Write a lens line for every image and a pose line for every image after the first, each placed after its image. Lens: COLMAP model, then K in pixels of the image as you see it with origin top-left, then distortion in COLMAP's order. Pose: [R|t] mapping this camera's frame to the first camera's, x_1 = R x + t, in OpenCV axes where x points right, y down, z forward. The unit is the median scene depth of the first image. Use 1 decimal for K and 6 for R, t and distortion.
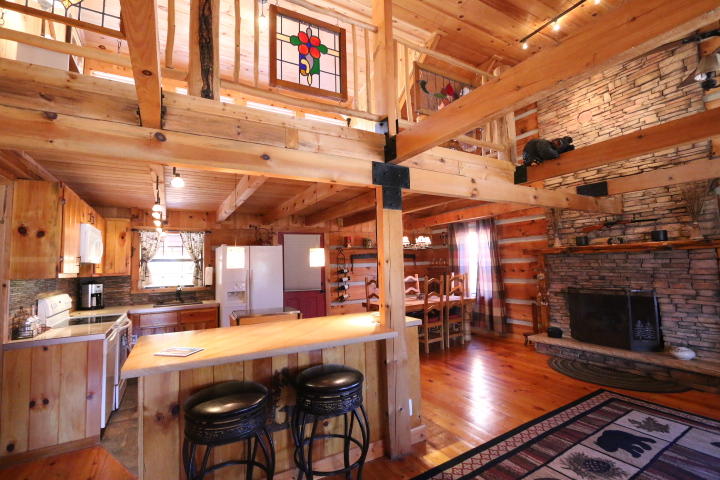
lens RADIAL K [[338.2, 0, 360.0], [0, 338.2, 240.0], [0, 0, 1]] dist [-0.002850, -0.000113]
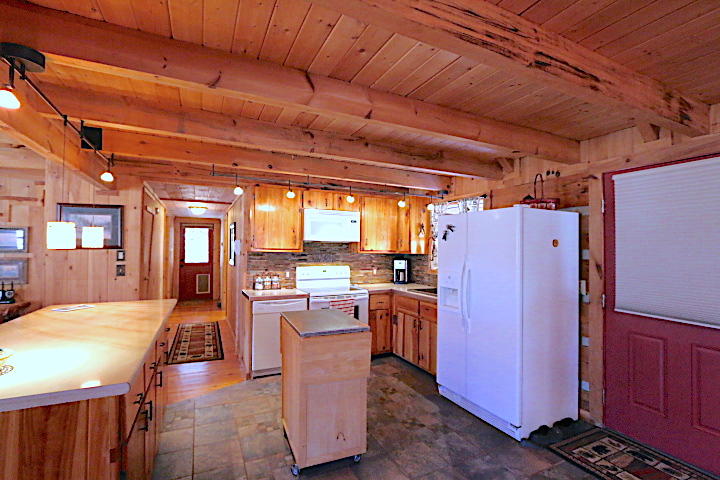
lens RADIAL K [[338.2, 0, 360.0], [0, 338.2, 240.0], [0, 0, 1]] dist [-0.002850, -0.000113]
pose [[-0.084757, 0.007164, -0.996376, 0.300081], [0.063696, 0.997968, 0.001757, 0.056807], [0.994364, -0.063317, -0.085041, 0.969757]]
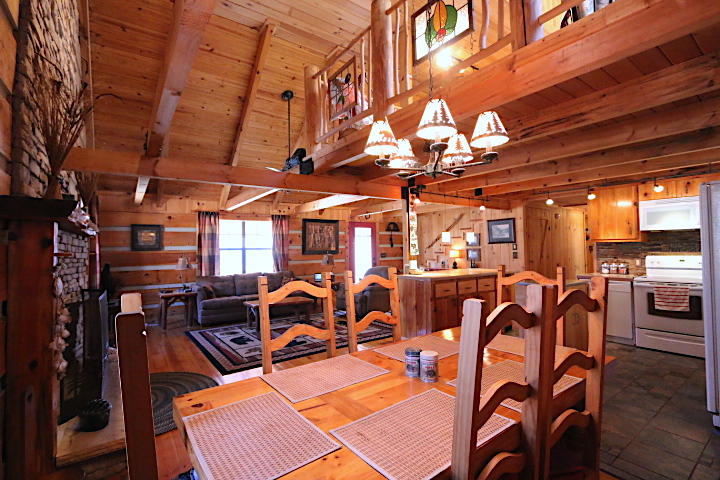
lens RADIAL K [[338.2, 0, 360.0], [0, 338.2, 240.0], [0, 0, 1]] dist [-0.002850, -0.000113]
pose [[-0.993596, 0.041043, -0.105270, 0.327362], [0.051055, 0.994239, -0.094246, 0.130821], [0.100795, -0.099017, -0.989968, 1.657640]]
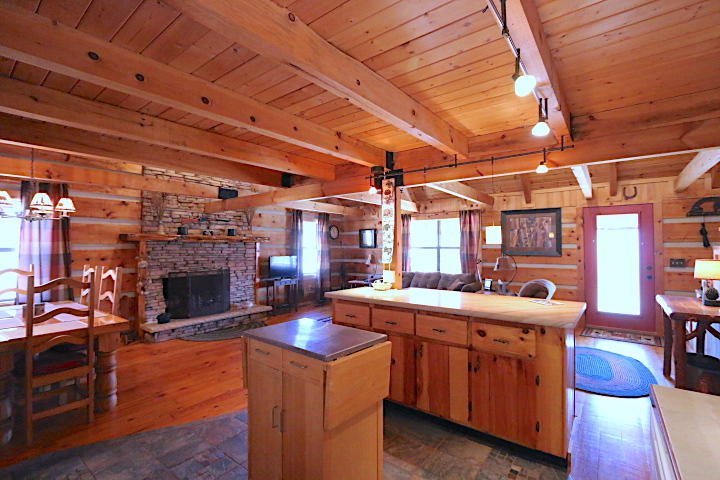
lens RADIAL K [[338.2, 0, 360.0], [0, 338.2, 240.0], [0, 0, 1]] dist [-0.002850, -0.000113]
pose [[-0.384056, 0.047118, 0.922107, -0.665541], [-0.051760, 0.996028, -0.072453, 0.092152], [-0.921858, -0.075554, -0.380092, 0.951775]]
